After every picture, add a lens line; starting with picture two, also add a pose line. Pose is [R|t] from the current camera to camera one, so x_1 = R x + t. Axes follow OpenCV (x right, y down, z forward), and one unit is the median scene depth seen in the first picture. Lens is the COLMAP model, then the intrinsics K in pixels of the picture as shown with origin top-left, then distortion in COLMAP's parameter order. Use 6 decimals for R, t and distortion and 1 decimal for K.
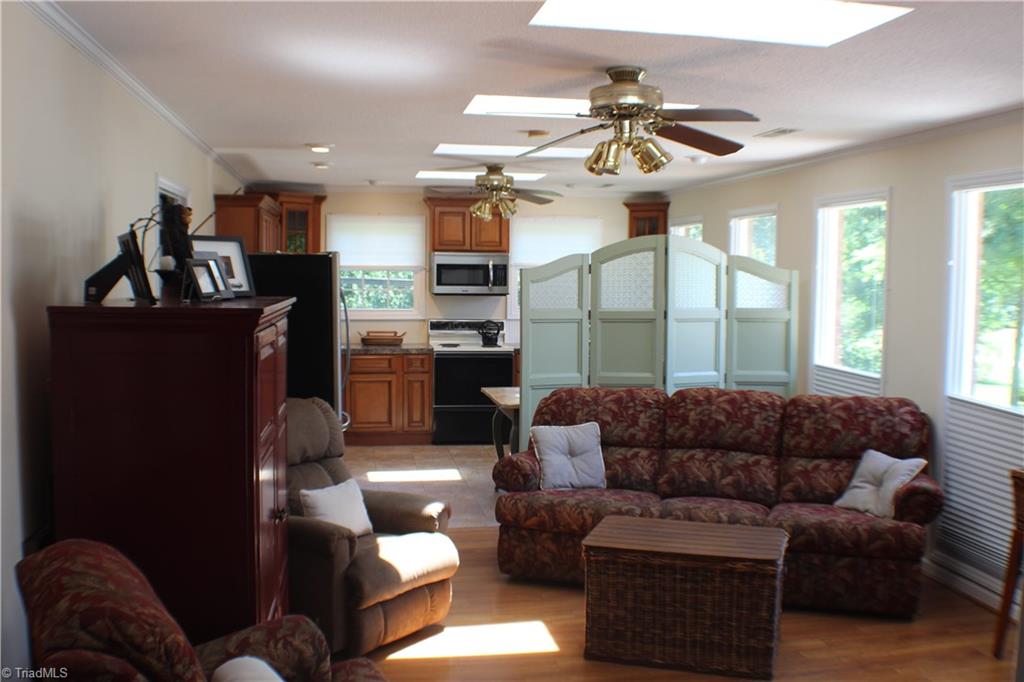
lens RADIAL K [[1000.0, 0, 498.4], [0, 1000.0, 343.0], [0, 0, 1]] dist [-0.166649, 0.029202]
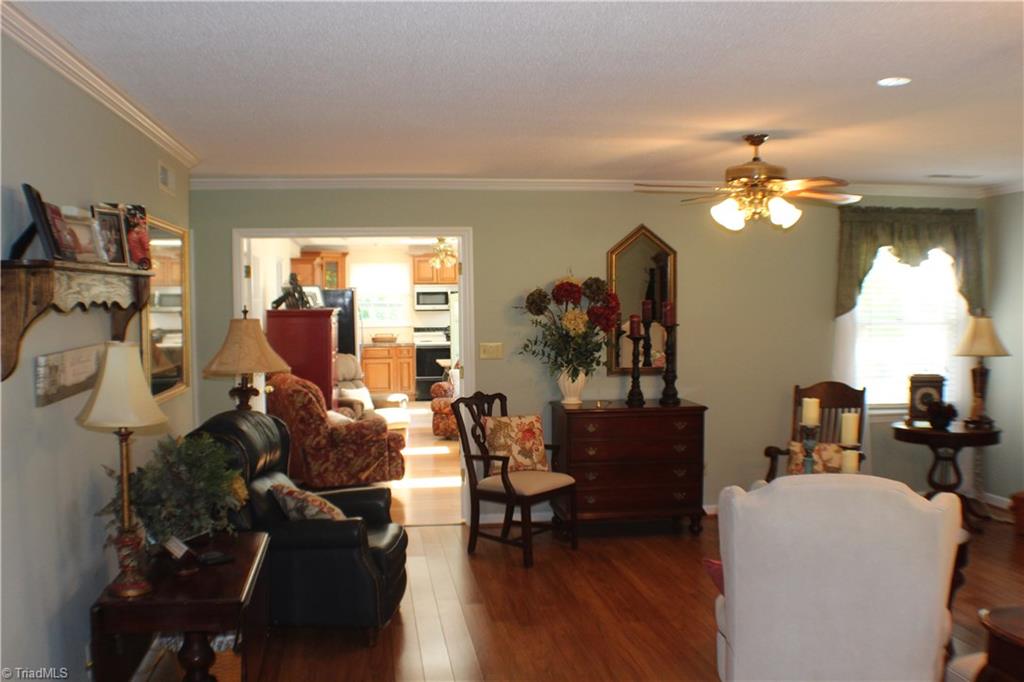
lens RADIAL K [[1000.0, 0, 498.4], [0, 1000.0, 343.0], [0, 0, 1]] dist [-0.166649, 0.029202]
pose [[0.999636, -0.019892, -0.018215, 0.104351], [0.019466, 0.999540, -0.023266, 0.047159], [0.018670, 0.022903, 0.999563, -0.659275]]
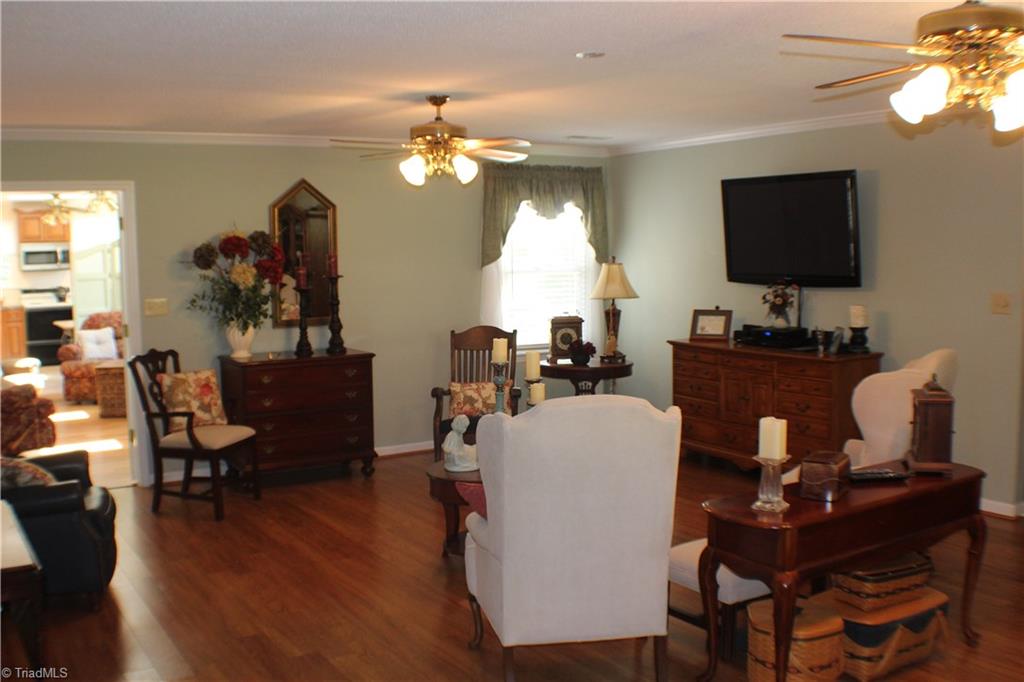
lens RADIAL K [[1000.0, 0, 498.4], [0, 1000.0, 343.0], [0, 0, 1]] dist [-0.166649, 0.029202]
pose [[0.921977, -0.063428, 0.382014, 0.040705], [0.053463, 0.997897, 0.036655, 0.048676], [-0.383535, -0.013371, 0.923429, -0.672754]]
